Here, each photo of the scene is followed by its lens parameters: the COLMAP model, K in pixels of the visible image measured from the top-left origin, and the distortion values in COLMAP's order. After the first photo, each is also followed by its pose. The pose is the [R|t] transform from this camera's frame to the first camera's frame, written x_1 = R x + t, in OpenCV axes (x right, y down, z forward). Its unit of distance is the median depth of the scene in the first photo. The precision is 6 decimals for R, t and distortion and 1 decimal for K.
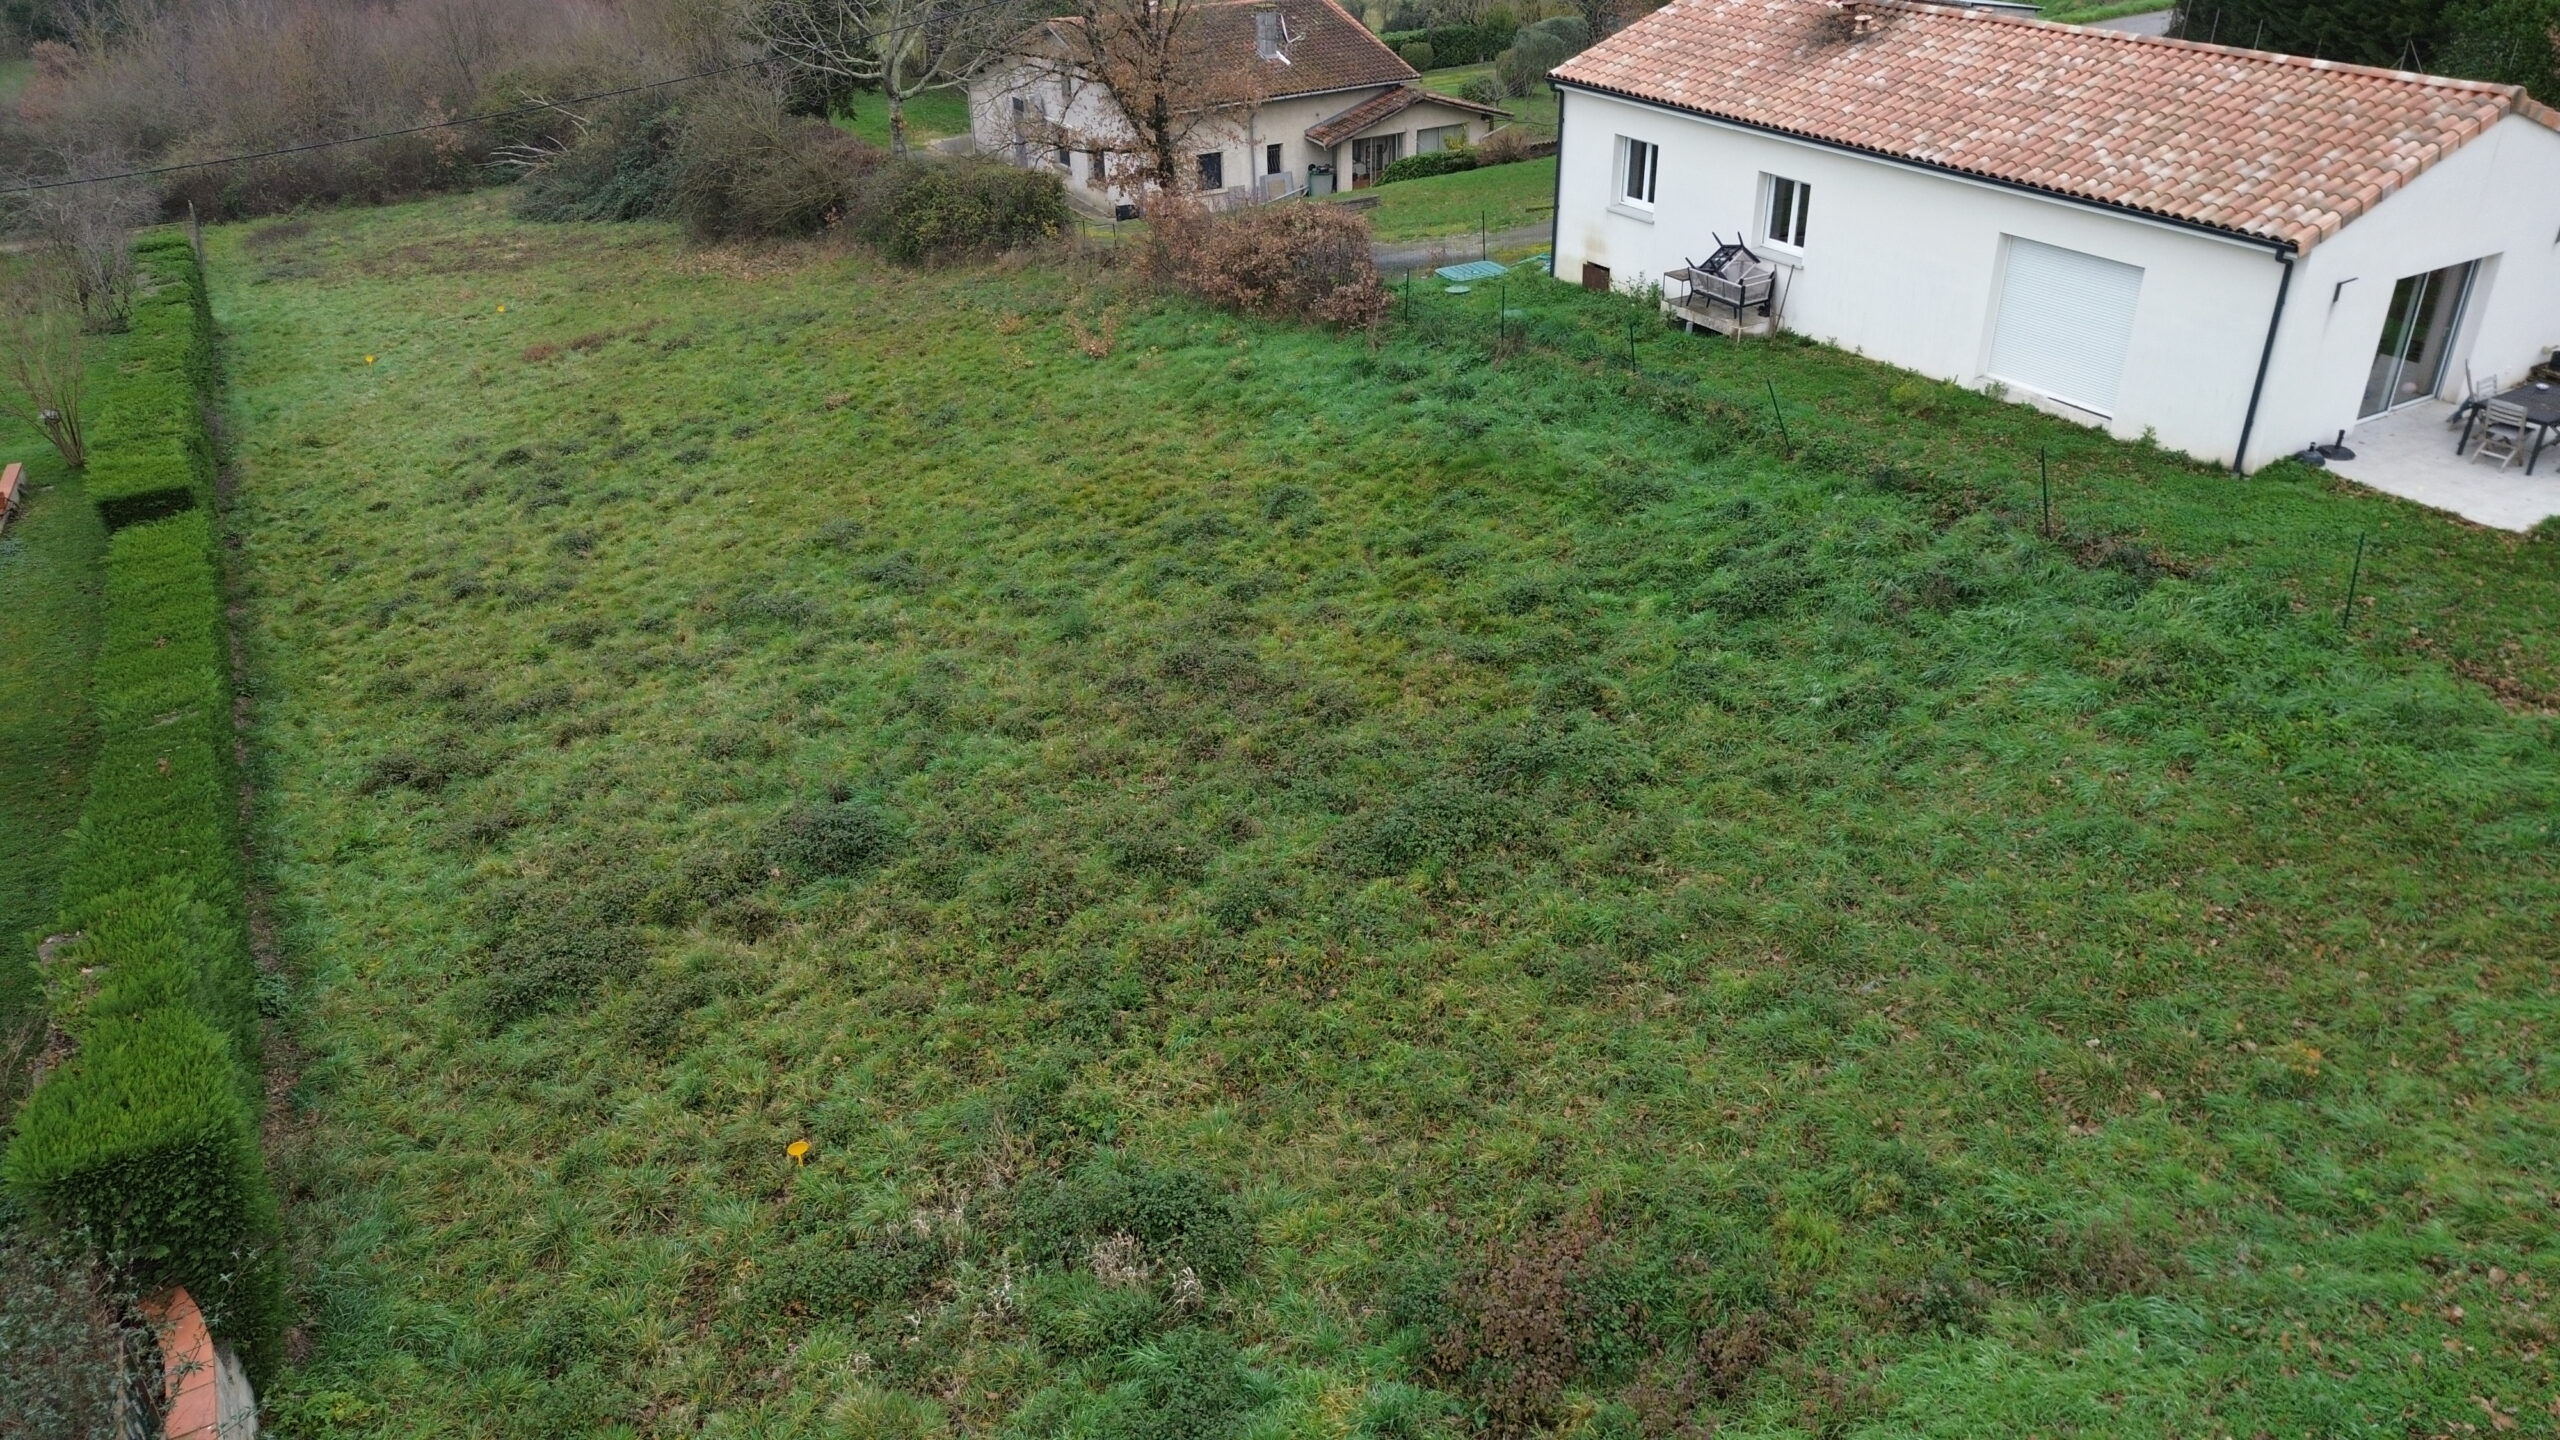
lens RADIAL K [[1801.3, 0, 1284.9], [0, 1801.3, 718.4], [0, 0, 1]] dist [0.076657, -0.070237]
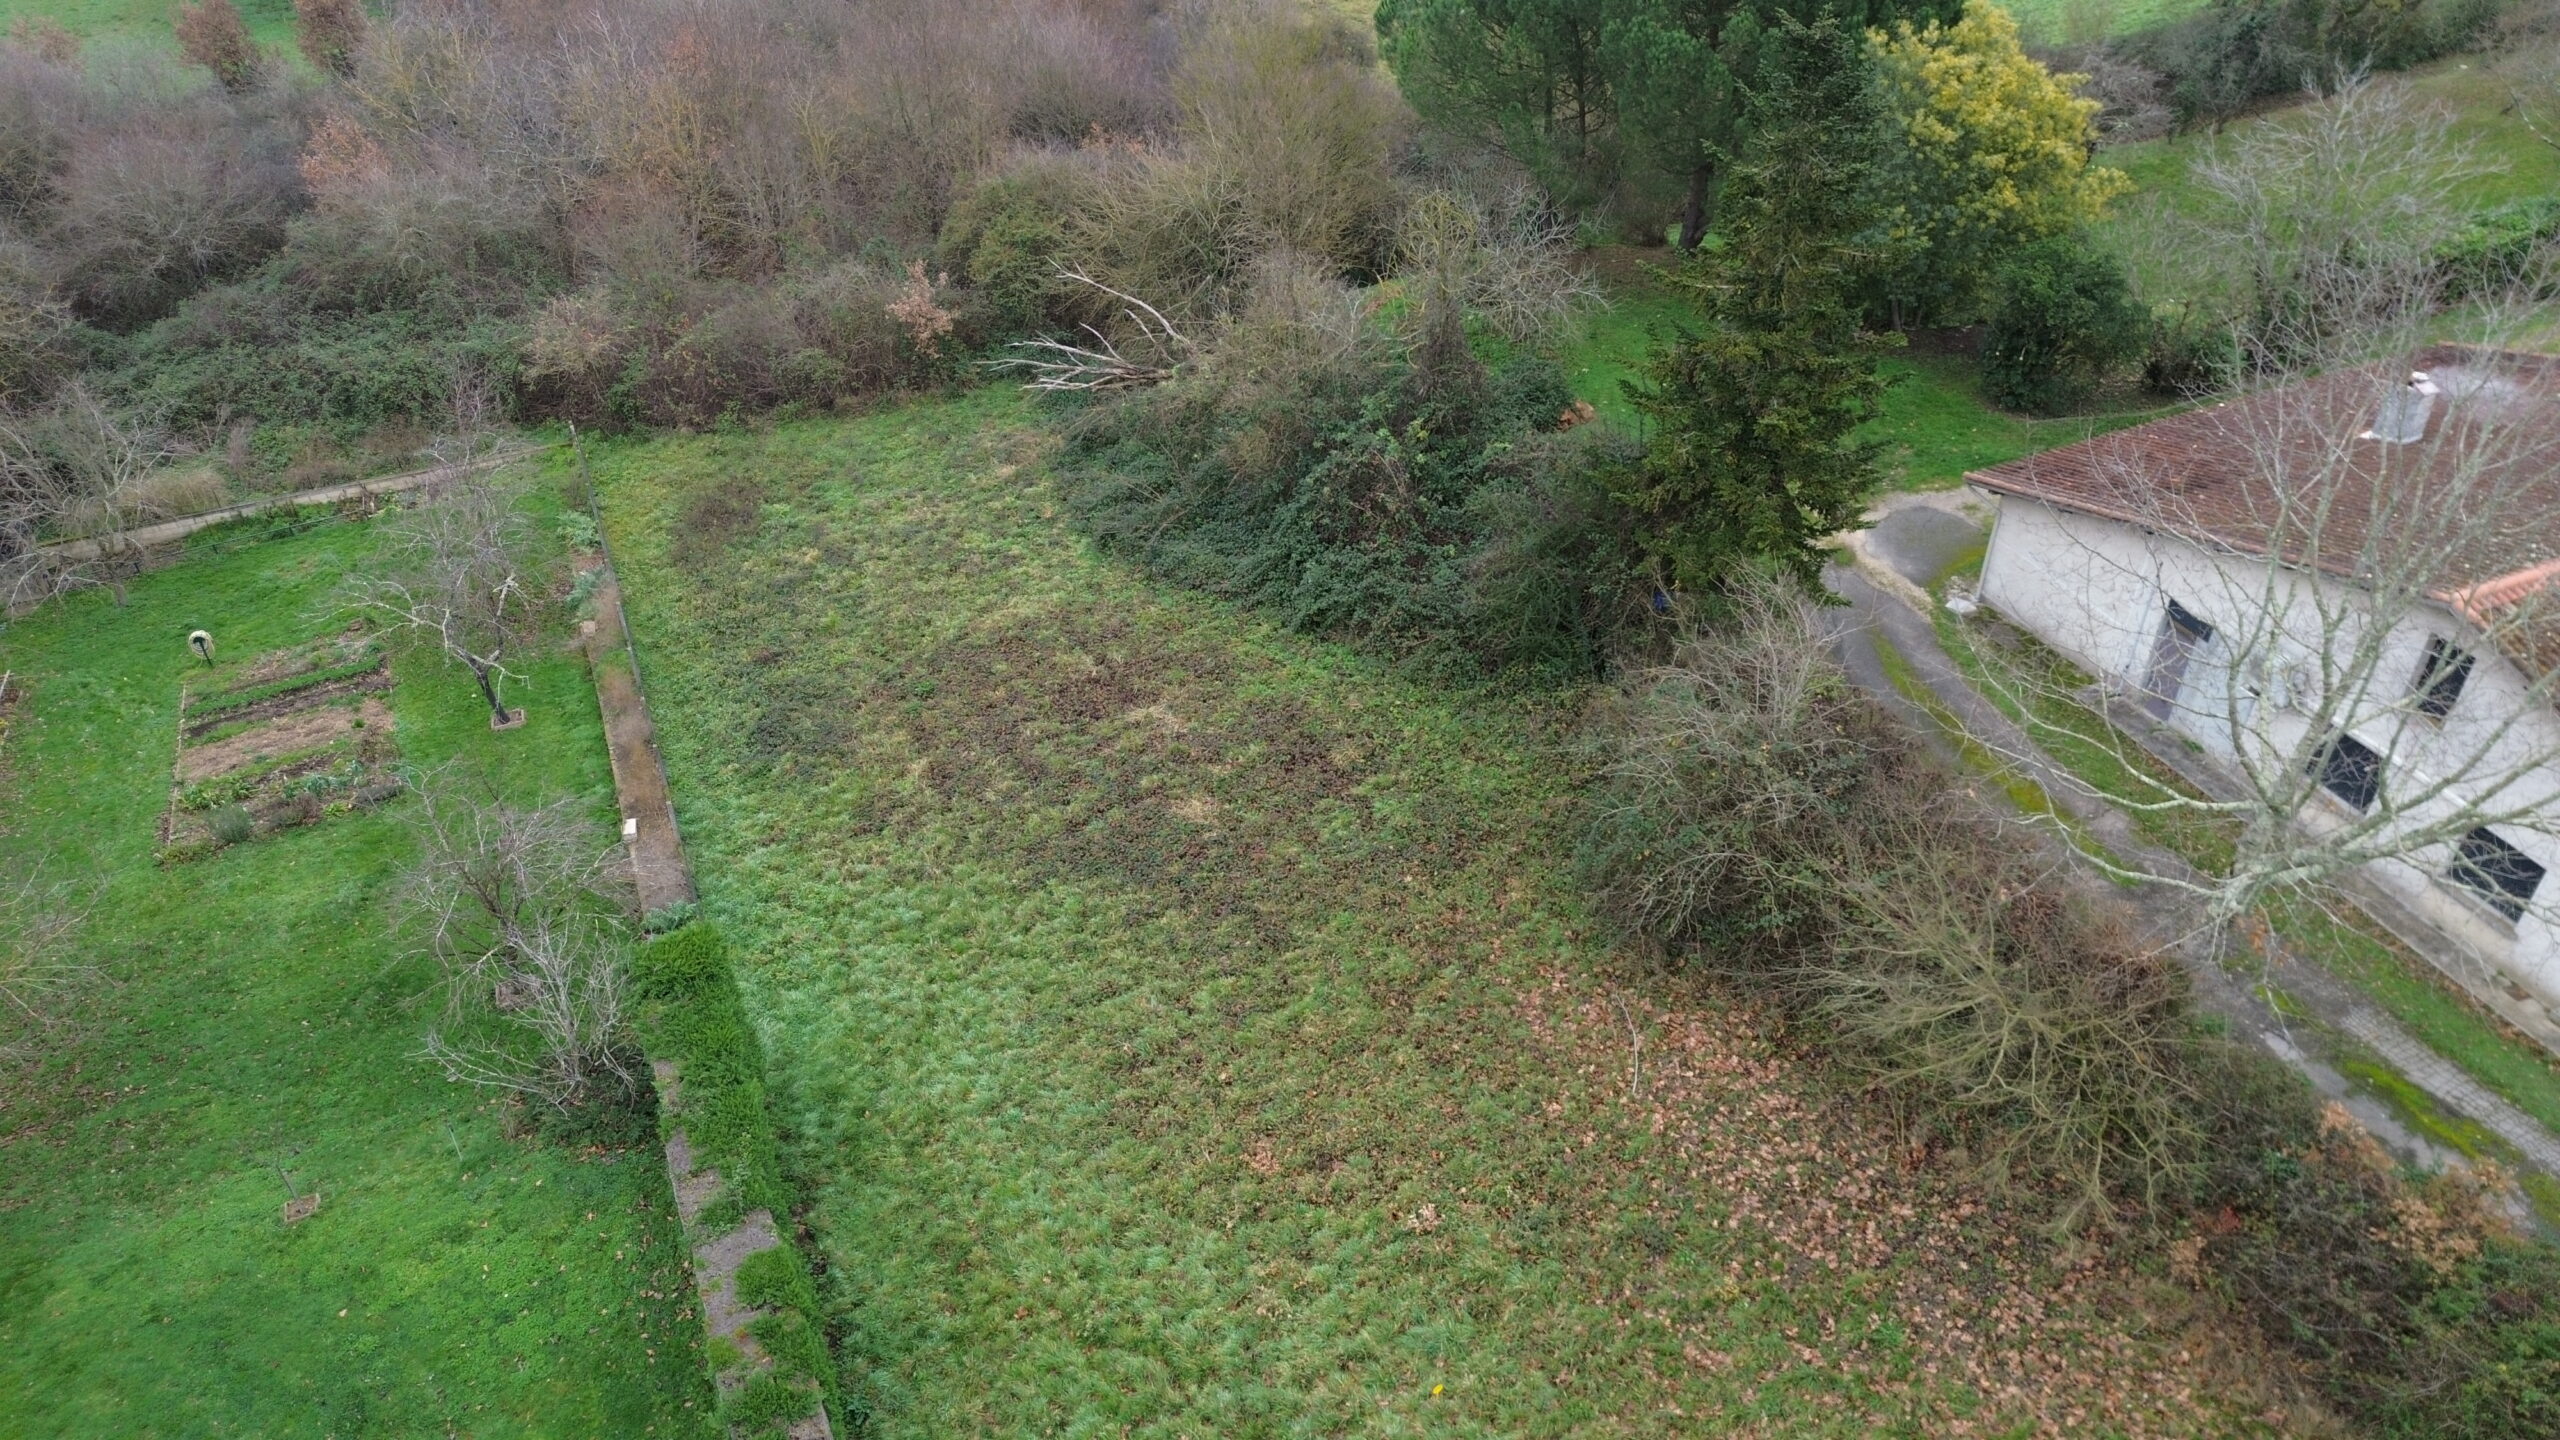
lens RADIAL K [[1801.3, 0, 1290.7], [0, 1801.3, 716.3], [0, 0, 1]] dist [0.076657, -0.070237]
pose [[0.994883, 0.063548, -0.078543, -0.696787], [-0.051057, 0.987075, 0.151908, -0.731836], [0.087181, -0.147120, 0.985269, 0.890373]]
